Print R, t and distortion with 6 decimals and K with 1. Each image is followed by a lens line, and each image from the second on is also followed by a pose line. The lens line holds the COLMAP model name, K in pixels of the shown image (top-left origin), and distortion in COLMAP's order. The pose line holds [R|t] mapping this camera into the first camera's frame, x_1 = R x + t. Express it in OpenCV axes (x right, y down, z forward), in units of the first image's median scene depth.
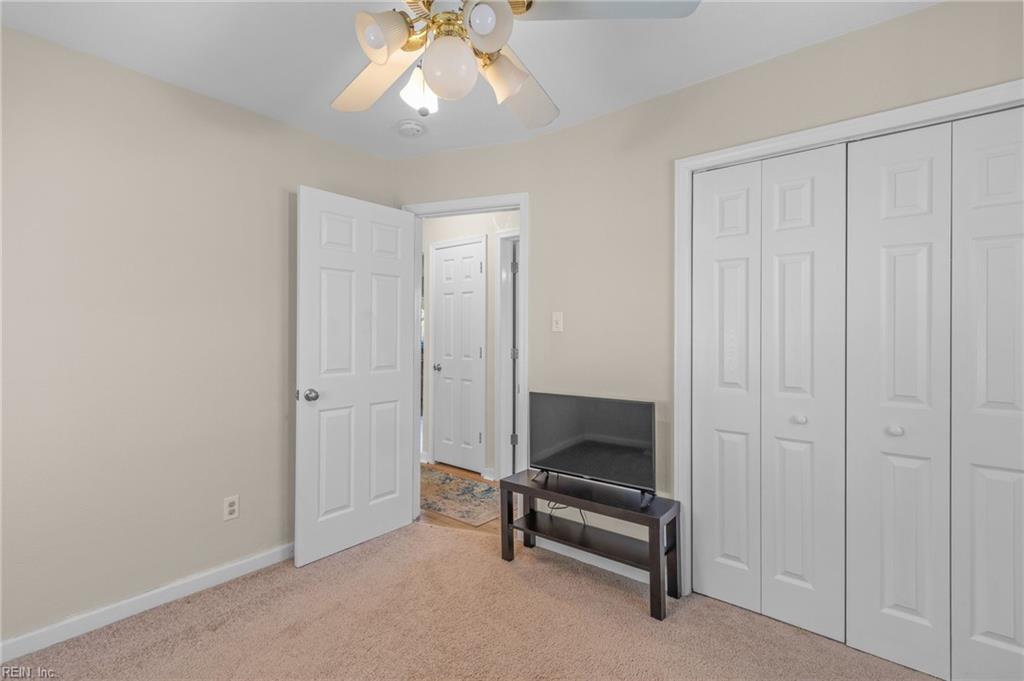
lens RADIAL K [[465.2, 0, 506.5], [0, 465.2, 334.7], [0, 0, 1]] dist [0.003584, -0.000111]
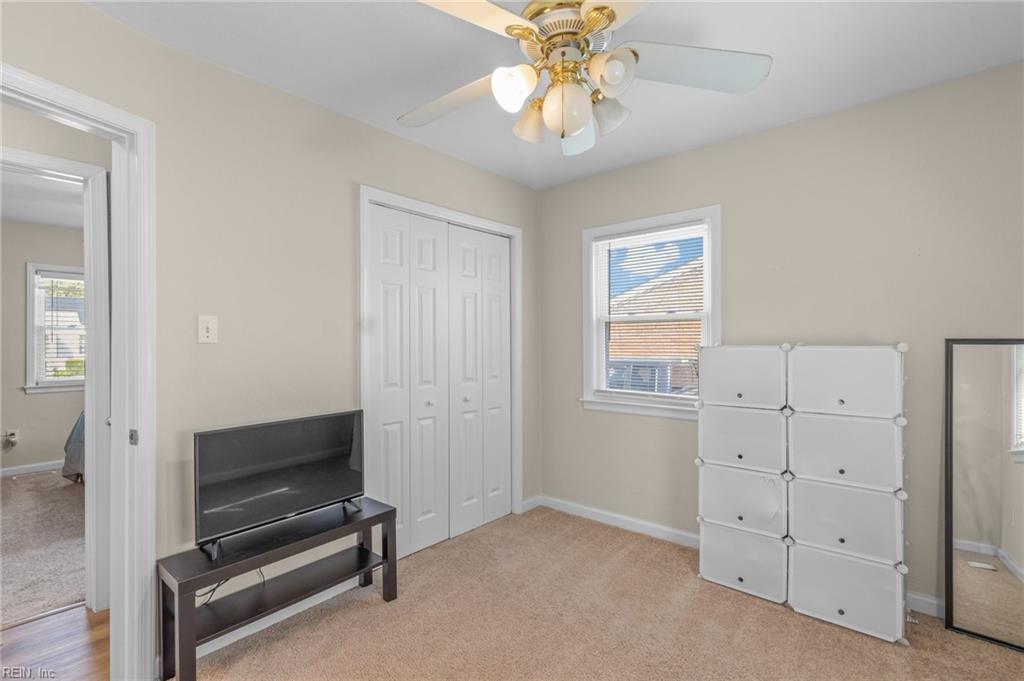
lens RADIAL K [[470.8, 0, 513.2], [0, 470.8, 343.6], [0, 0, 1]] dist [0.002643, 0.000070]
pose [[0.019645, -0.007064, 0.999782, -0.731424], [0.007270, 0.999950, 0.006922, -0.008574], [-0.999781, 0.007133, 0.019696, 0.629613]]
